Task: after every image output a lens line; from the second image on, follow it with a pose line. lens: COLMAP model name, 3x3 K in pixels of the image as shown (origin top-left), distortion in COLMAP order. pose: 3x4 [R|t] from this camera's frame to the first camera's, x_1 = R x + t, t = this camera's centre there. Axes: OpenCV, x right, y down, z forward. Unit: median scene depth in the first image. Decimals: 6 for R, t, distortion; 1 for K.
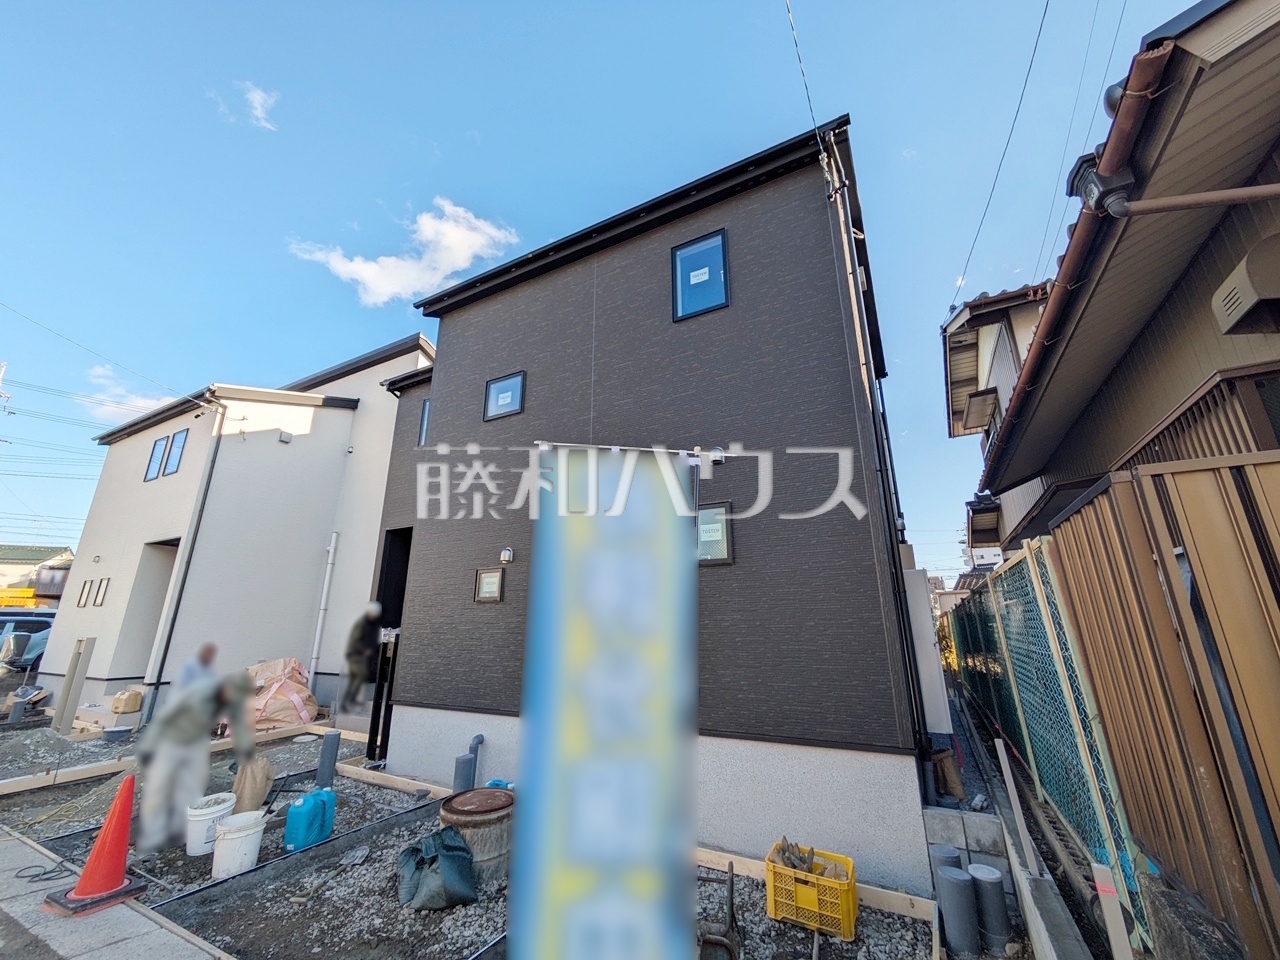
lens RADIAL K [[506.4, 0, 637.0], [0, 506.4, 479.1], [0, 0, 1]] dist [-0.000827, 0.001607]
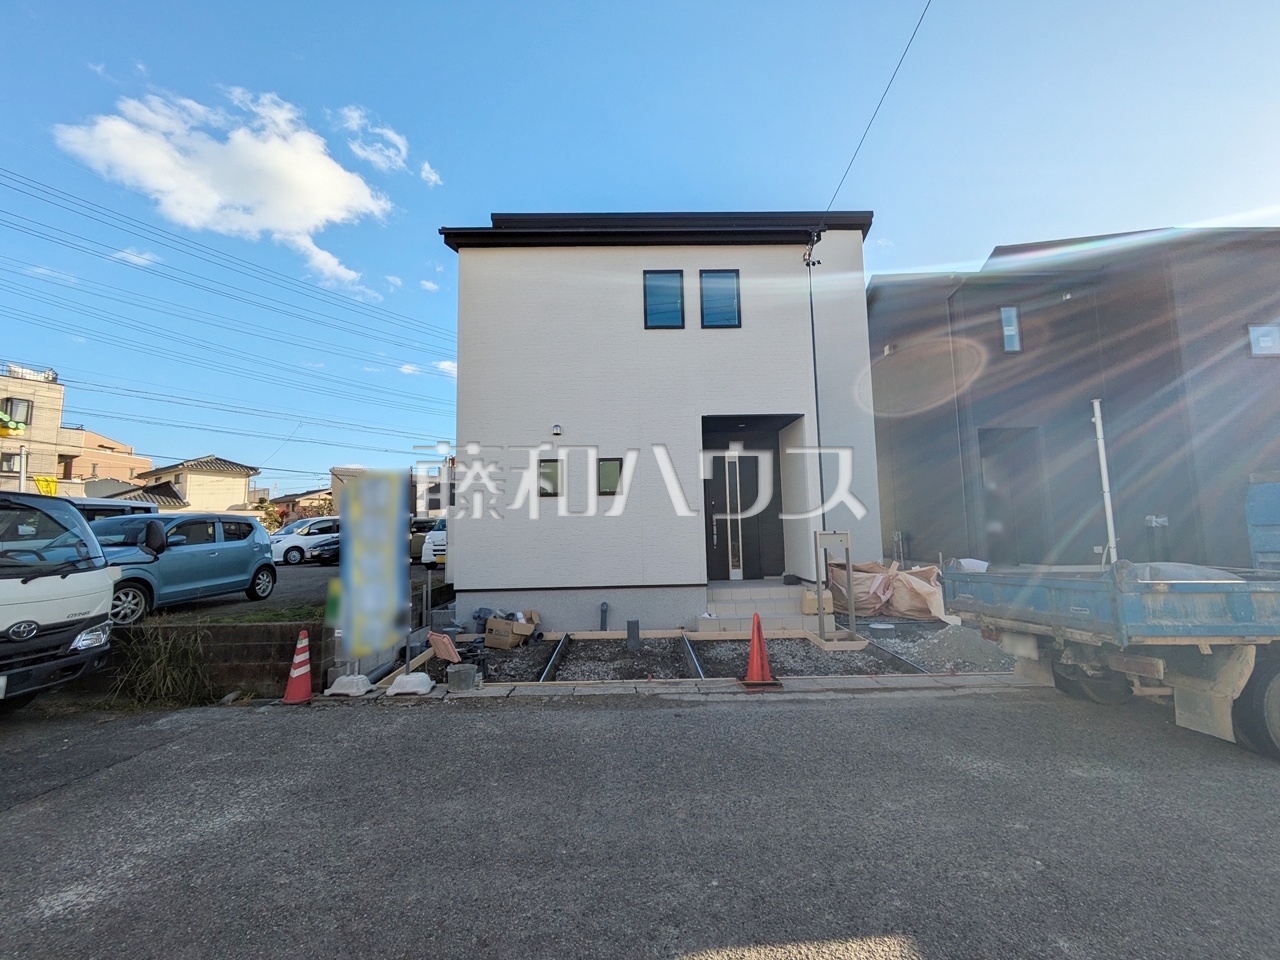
lens RADIAL K [[506.4, 0, 638.8], [0, 506.4, 481.1], [0, 0, 1]] dist [-0.000827, 0.001607]
pose [[0.868701, 0.031580, 0.494328, -2.333687], [-0.123444, 0.980281, 0.154308, 0.189963], [-0.479708, -0.195069, 0.855470, 0.606086]]
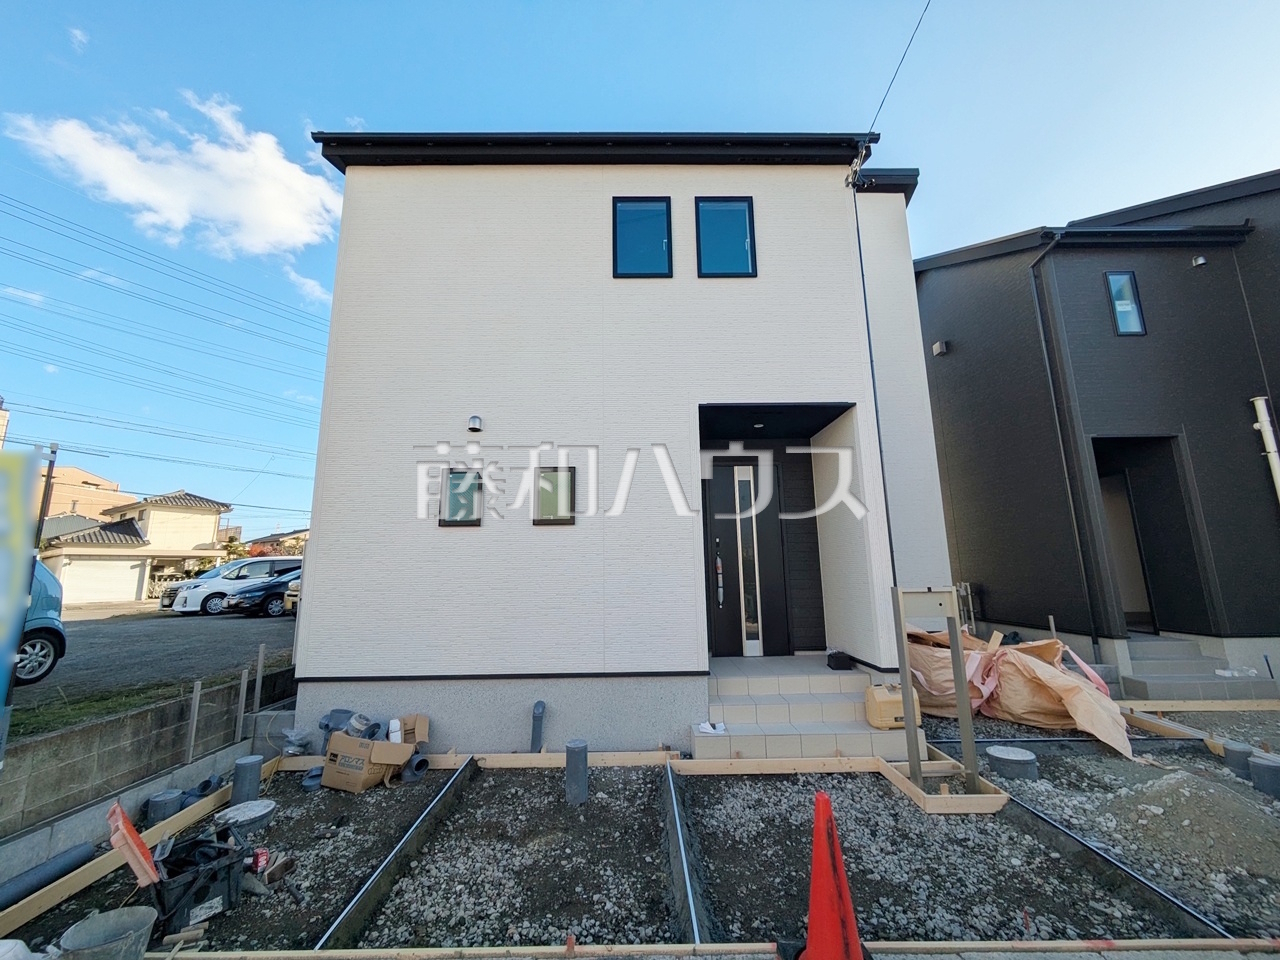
lens RADIAL K [[506.4, 0, 638.5], [0, 506.4, 479.8], [0, 0, 1]] dist [-0.000827, 0.001607]
pose [[0.872235, 0.079283, 0.482619, -2.055157], [-0.128590, 0.989232, 0.069892, 0.281496], [-0.471881, -0.123022, 0.873037, 0.951294]]
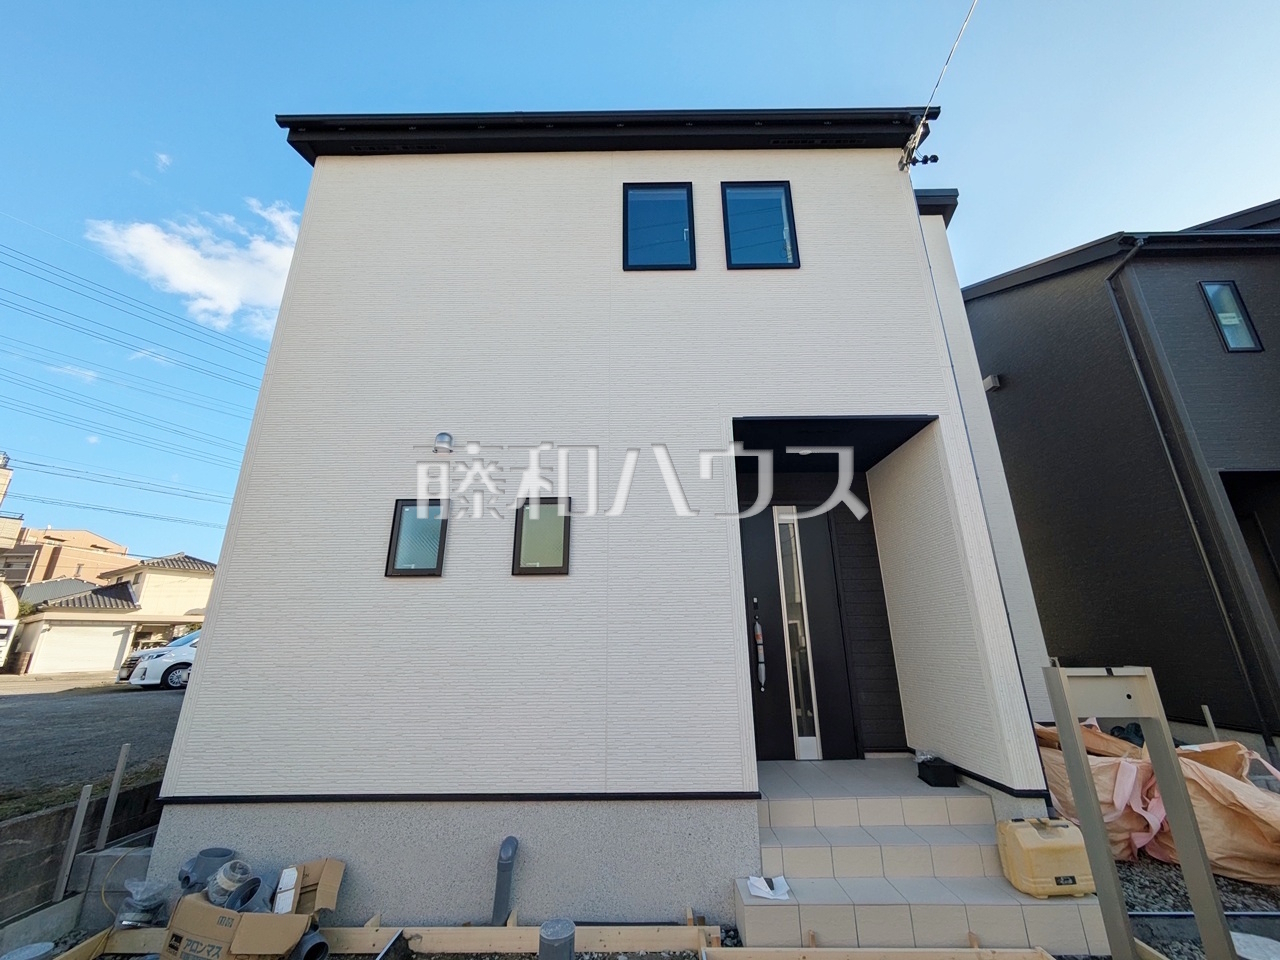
lens RADIAL K [[506.4, 0, 640.1], [0, 506.4, 479.9], [0, 0, 1]] dist [-0.000827, 0.001607]
pose [[0.881467, 0.140047, 0.451002, -1.961256], [-0.128844, 0.990103, -0.055631, 0.332141], [-0.454329, -0.009072, 0.890788, 1.122691]]
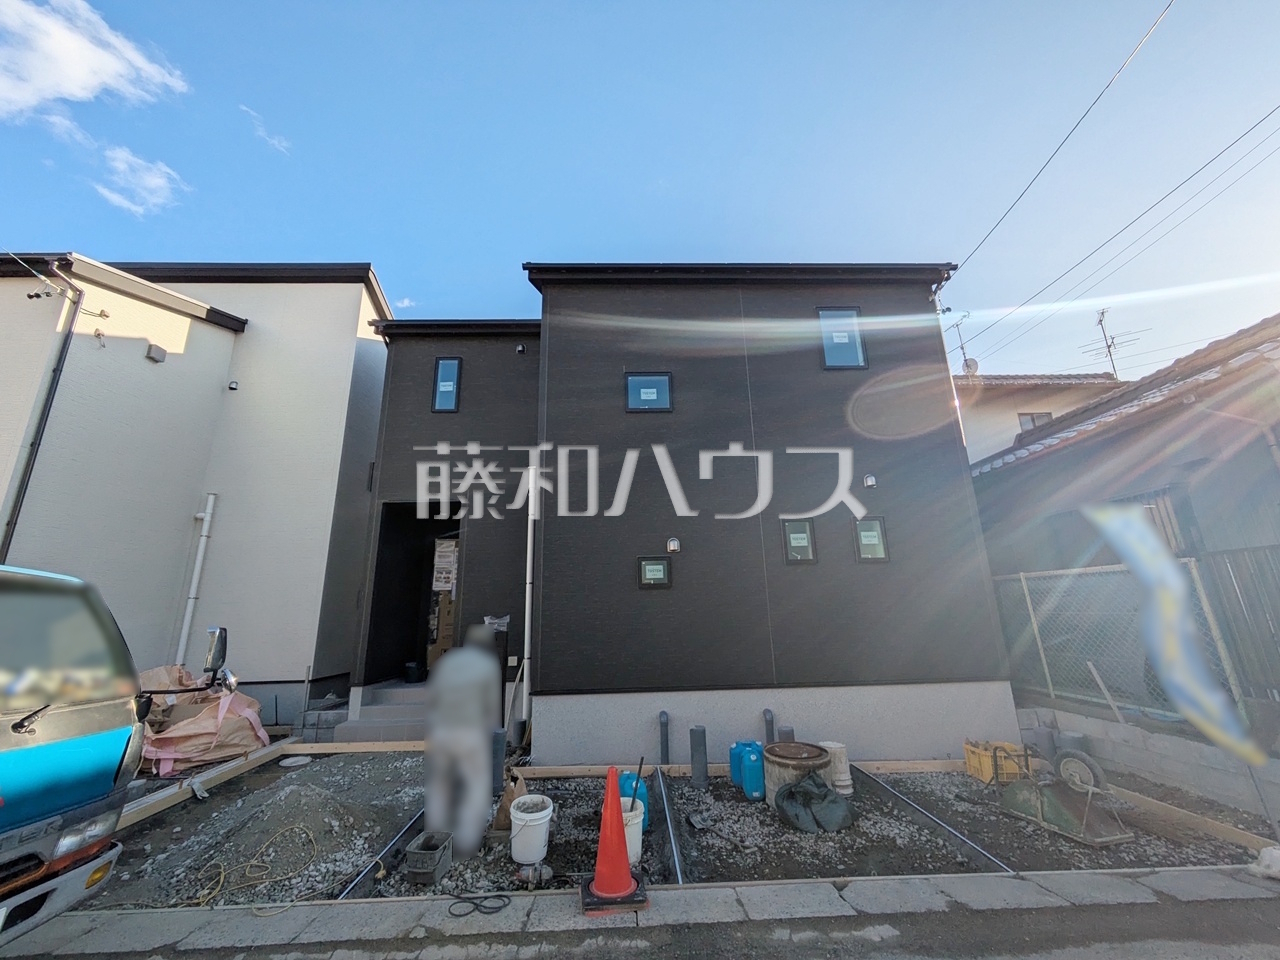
lens RADIAL K [[506.4, 0, 637.7], [0, 506.4, 481.9], [0, 0, 1]] dist [-0.000827, 0.001607]
pose [[0.861972, 0.113041, 0.494193, -0.793914], [-0.122572, 0.992372, -0.013205, 0.037374], [-0.491916, -0.049192, 0.869252, 0.101997]]
